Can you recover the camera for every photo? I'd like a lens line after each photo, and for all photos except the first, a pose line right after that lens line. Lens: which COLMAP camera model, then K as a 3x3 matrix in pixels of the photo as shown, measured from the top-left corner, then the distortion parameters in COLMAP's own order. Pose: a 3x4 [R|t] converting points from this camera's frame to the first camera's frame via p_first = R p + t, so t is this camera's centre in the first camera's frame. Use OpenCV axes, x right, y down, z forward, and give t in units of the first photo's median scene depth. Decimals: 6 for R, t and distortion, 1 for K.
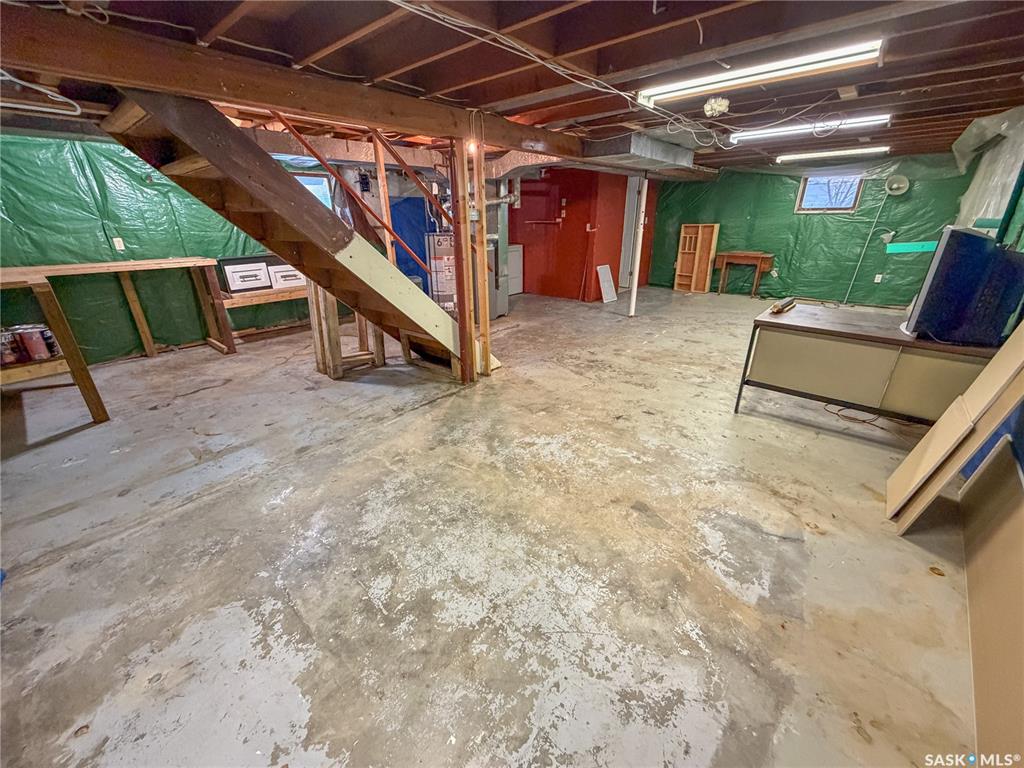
lens RADIAL K [[409.1, 0, 510.5], [0, 409.1, 383.9], [0, 0, 1]] dist [0.001117, -0.000391]
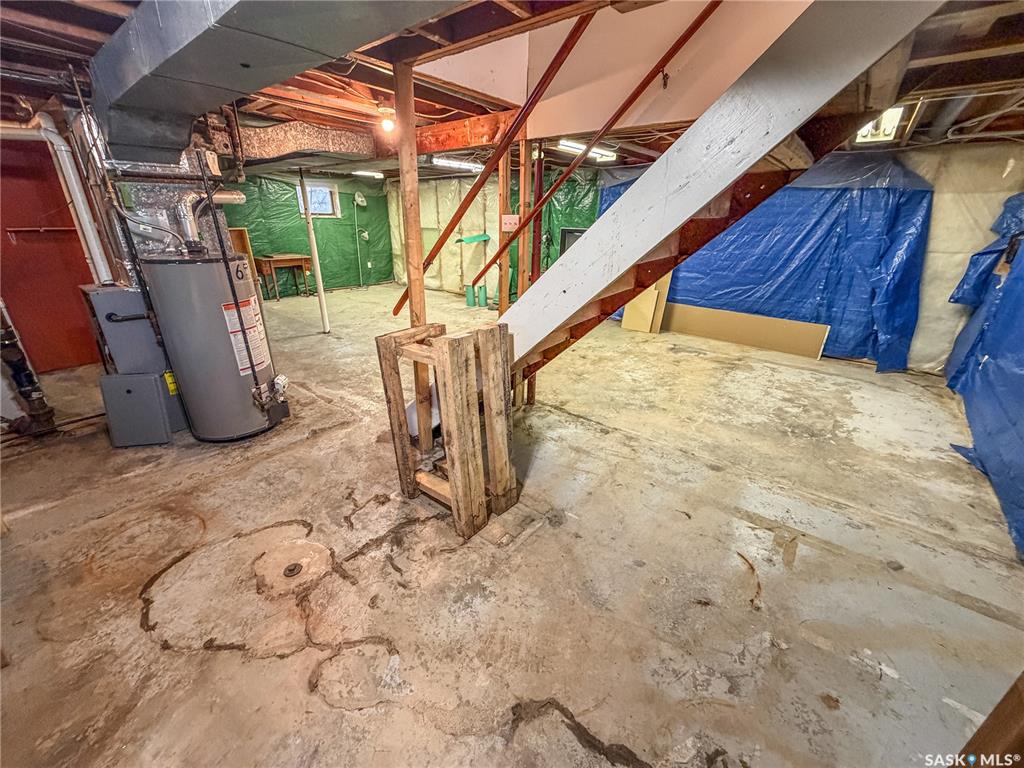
lens RADIAL K [[409.1, 0, 510.2], [0, 409.1, 379.7], [0, 0, 1]] dist [0.001117, -0.000391]
pose [[-0.034065, -0.360630, 0.932087, -1.149023], [0.366387, 0.863191, 0.347364, -0.464641], [-0.929839, 0.353337, 0.102725, 1.114165]]
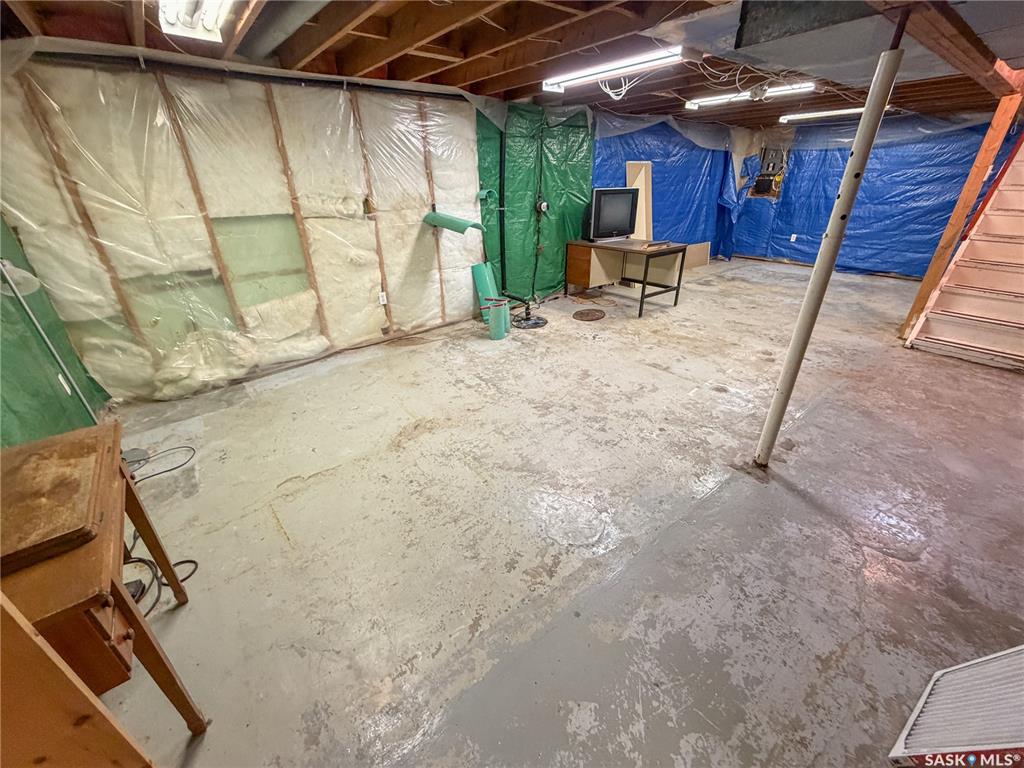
lens RADIAL K [[409.1, 0, 506.1], [0, 409.1, 381.9], [0, 0, 1]] dist [0.001117, -0.000391]
pose [[-0.981590, -0.058720, 0.181748, 0.901640], [0.098700, 0.658725, 0.745882, -1.013141], [-0.163520, 0.750089, -0.640802, 2.387079]]
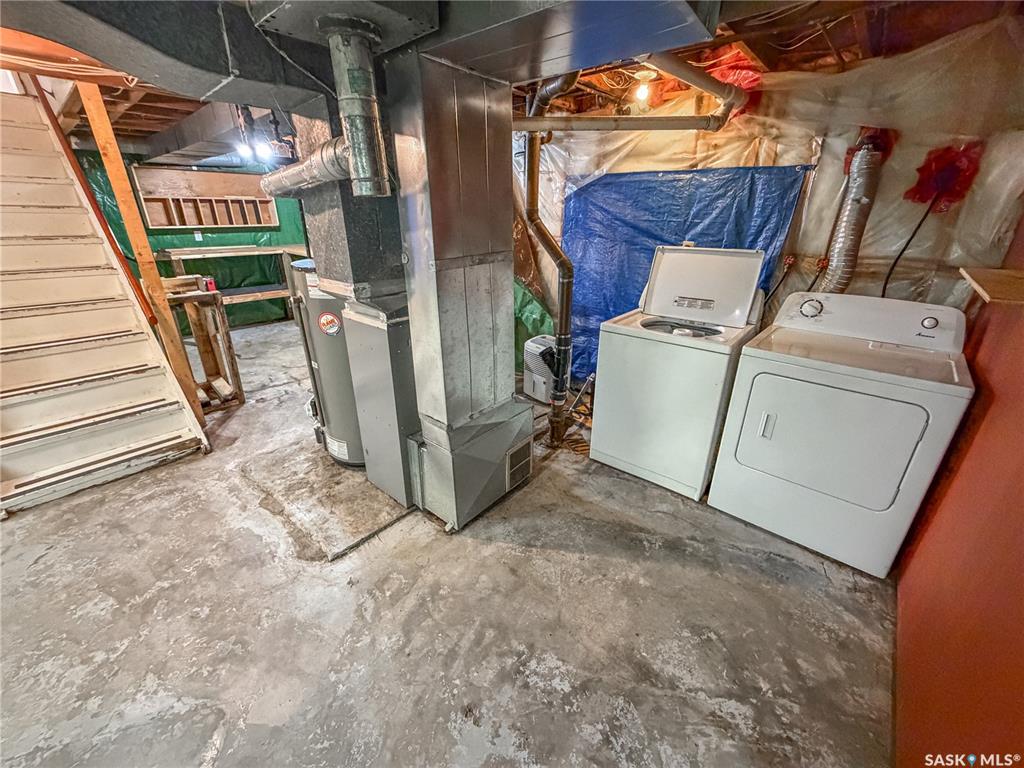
lens RADIAL K [[409.1, 0, 510.1], [0, 409.1, 384.4], [0, 0, 1]] dist [0.001117, -0.000391]
pose [[-0.009806, 0.397499, -0.917550, 0.489921], [-0.381859, 0.846564, 0.370828, -0.823279], [0.924169, 0.354011, 0.143487, 1.943625]]
